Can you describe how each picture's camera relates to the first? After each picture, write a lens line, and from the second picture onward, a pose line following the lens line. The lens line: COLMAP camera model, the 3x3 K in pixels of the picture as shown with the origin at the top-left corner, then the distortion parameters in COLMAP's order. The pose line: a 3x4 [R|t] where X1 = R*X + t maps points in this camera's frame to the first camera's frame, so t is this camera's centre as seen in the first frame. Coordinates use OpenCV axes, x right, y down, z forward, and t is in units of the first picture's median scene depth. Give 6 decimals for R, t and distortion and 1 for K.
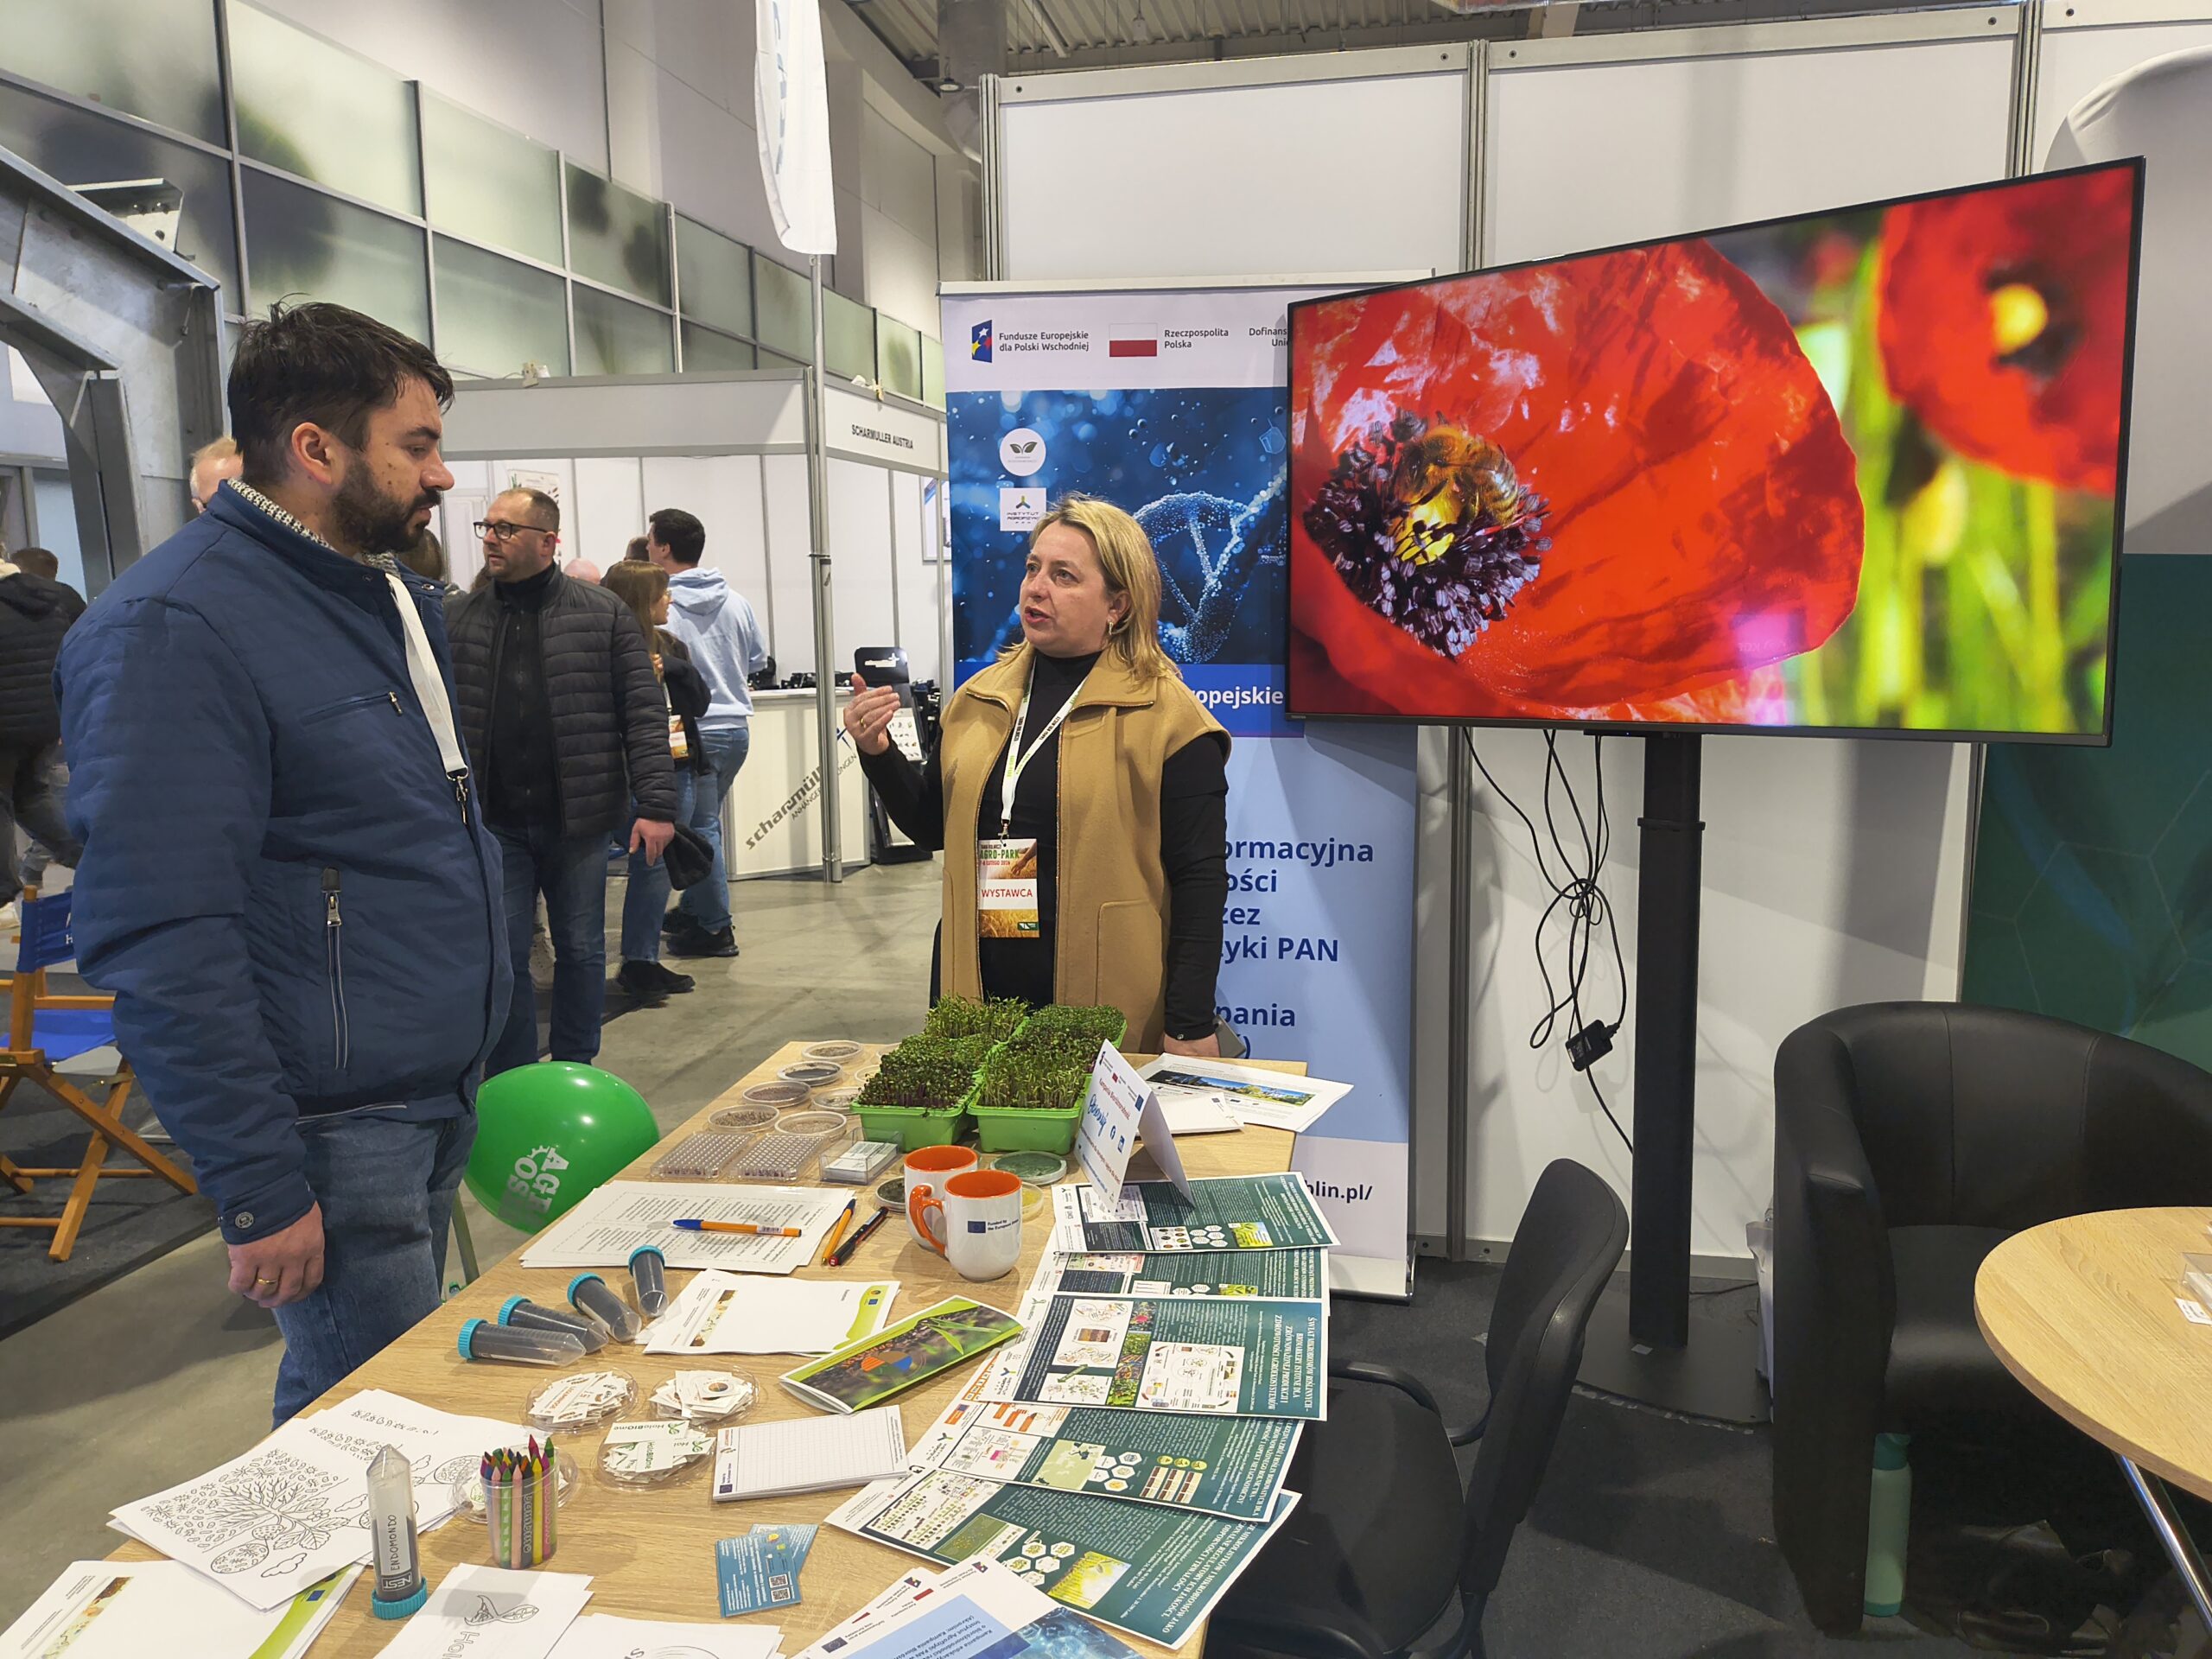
lens RADIAL K [[1595.6, 0, 1101.7], [0, 1595.6, 810.1], [0, 0, 1]] dist [0.063423, -0.068241]
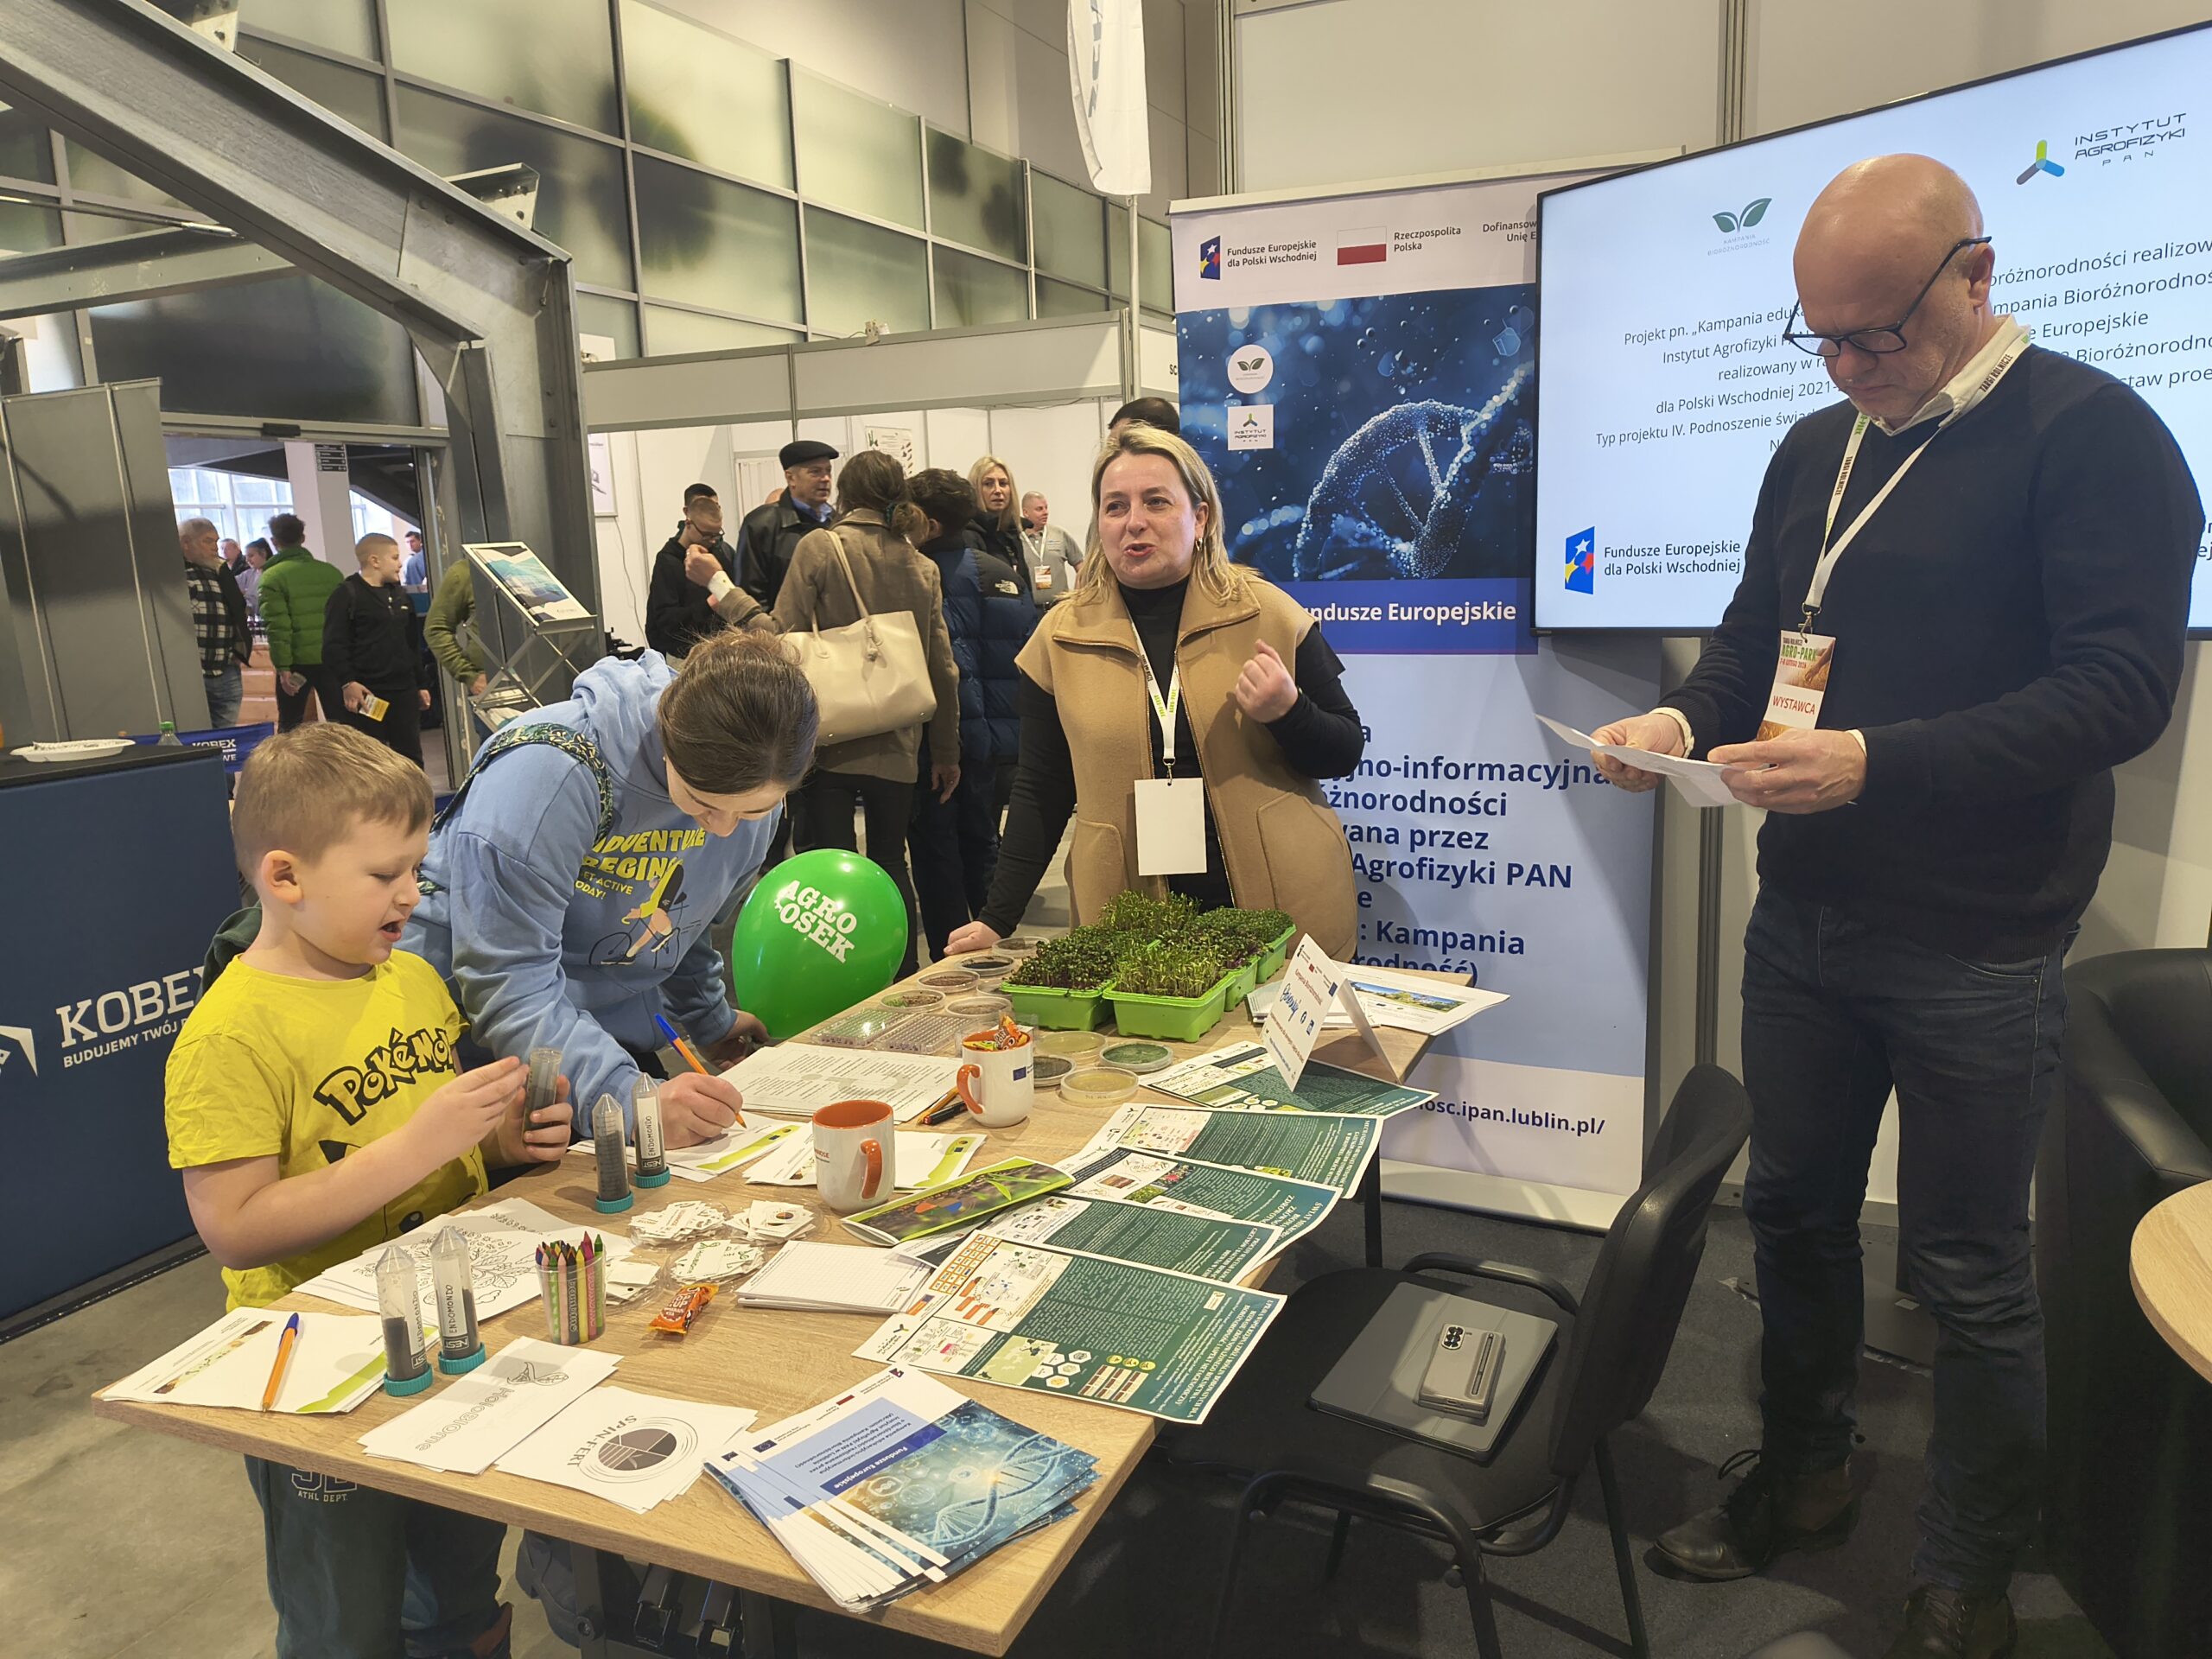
lens RADIAL K [[1604.5, 0, 1100.7], [0, 1604.5, 816.5], [0, 0, 1]] dist [0.056753, 0.001130]
pose [[0.972149, 0.016025, -0.233814, 0.099465], [-0.008410, 0.999402, 0.033530, 0.021384], [0.234211, -0.030630, 0.971703, -0.003091]]
